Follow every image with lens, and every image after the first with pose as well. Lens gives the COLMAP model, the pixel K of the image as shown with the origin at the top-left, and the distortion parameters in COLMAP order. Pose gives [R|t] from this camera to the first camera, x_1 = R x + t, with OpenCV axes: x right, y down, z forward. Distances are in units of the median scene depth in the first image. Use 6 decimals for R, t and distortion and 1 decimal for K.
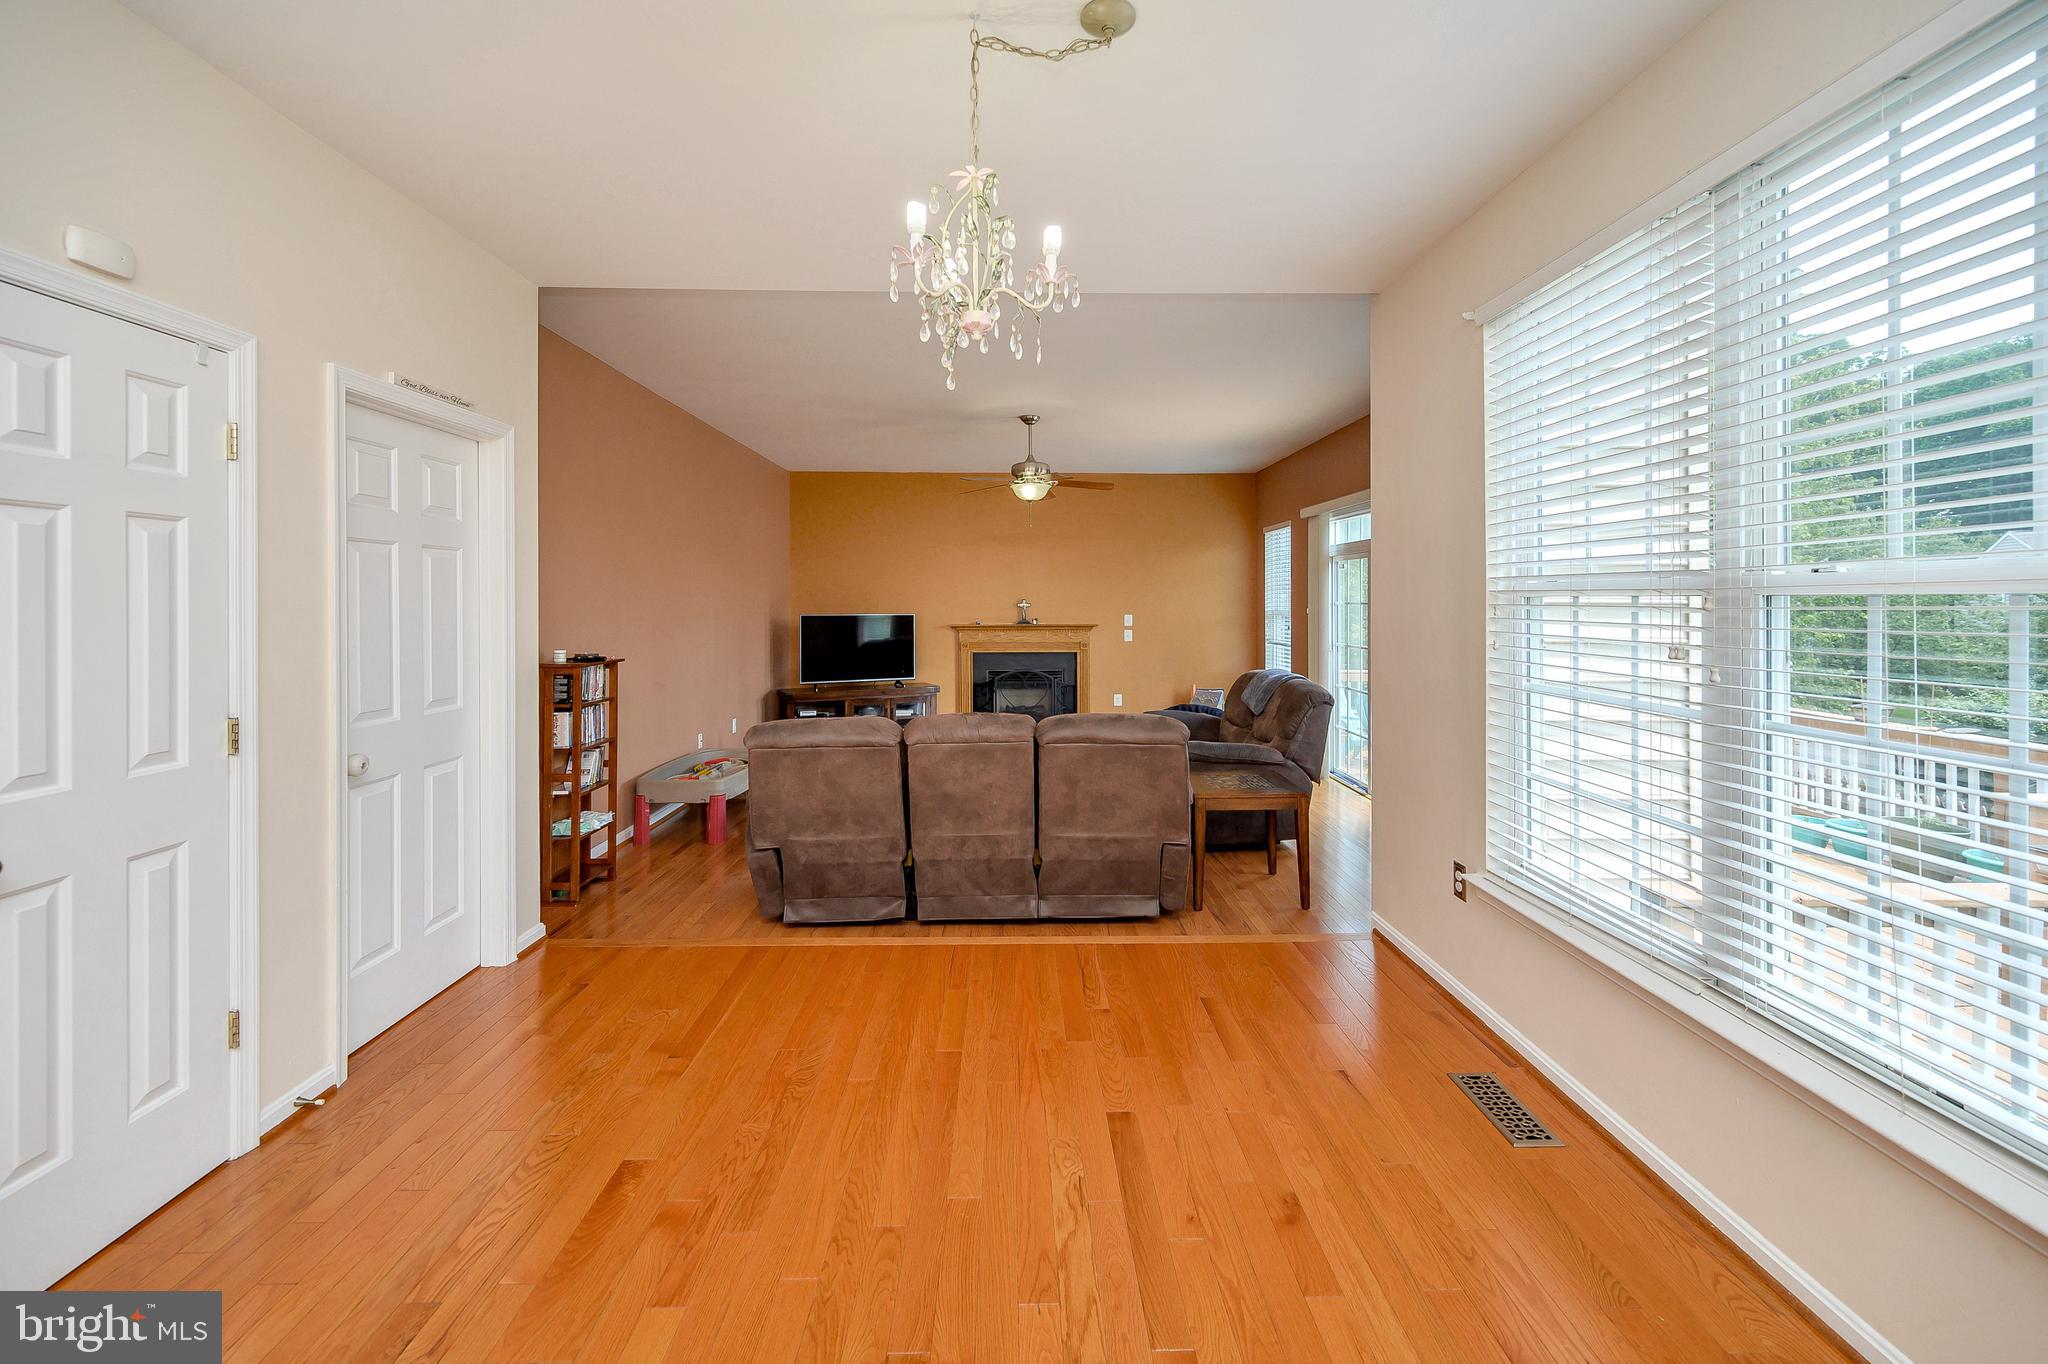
lens RADIAL K [[841.0, 0, 1022.6], [0, 841.0, 584.0], [0, 0, 1]] dist [0.002345, 0.000309]
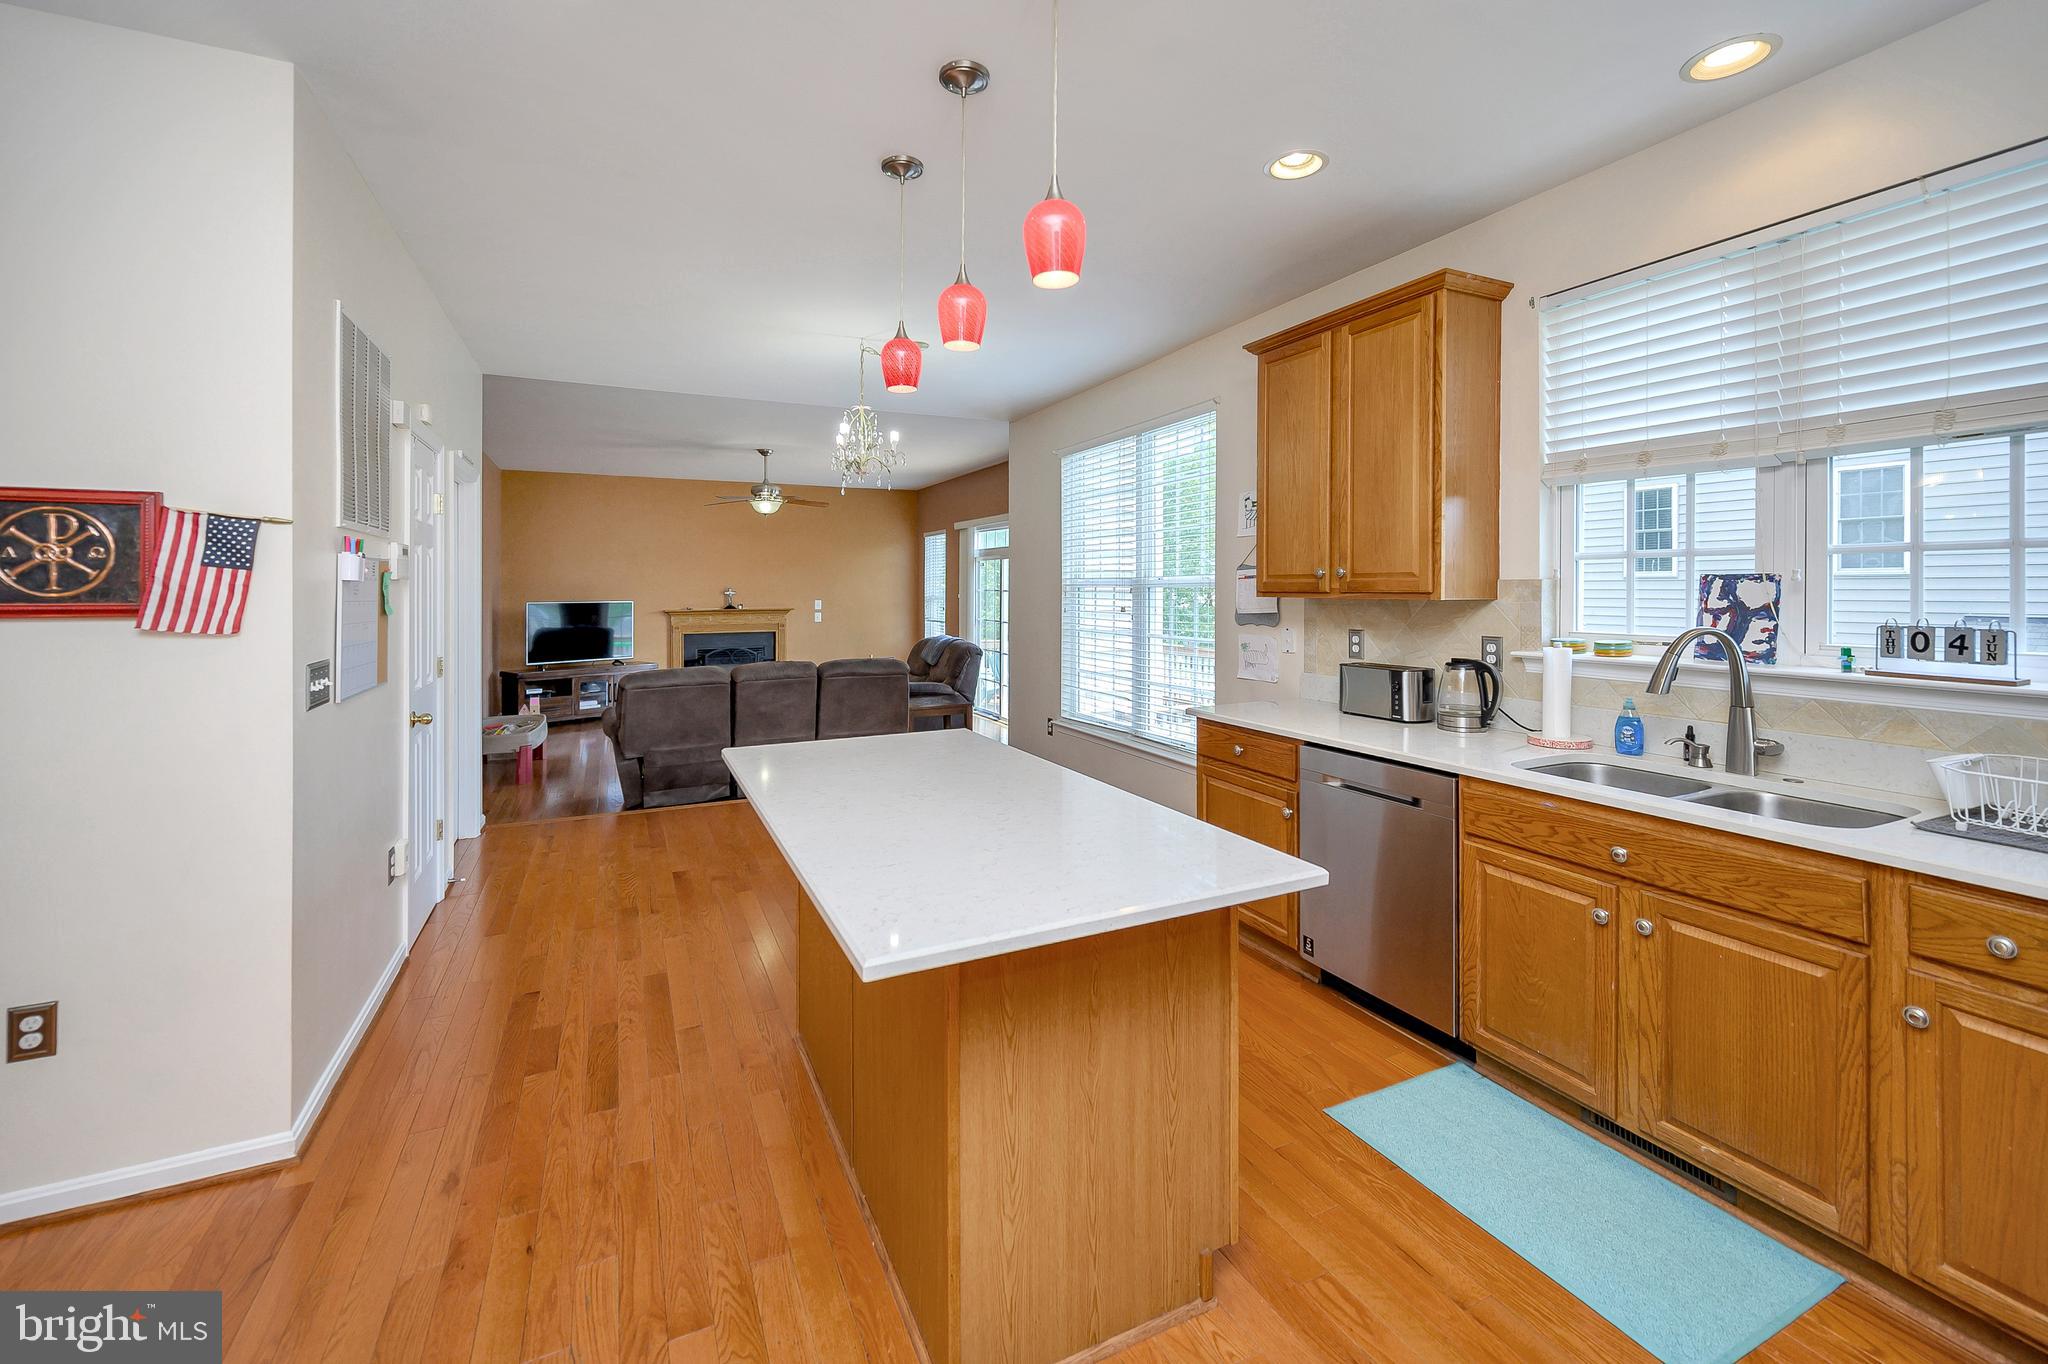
lens RADIAL K [[841.0, 0, 1015.8], [0, 841.0, 580.5], [0, 0, 1]] dist [0.002345, 0.000309]
pose [[0.910919, 0.000768, 0.412585, -0.214387], [-0.005400, 0.999935, 0.010061, -0.011574], [-0.412550, -0.011393, 0.910864, -0.440793]]
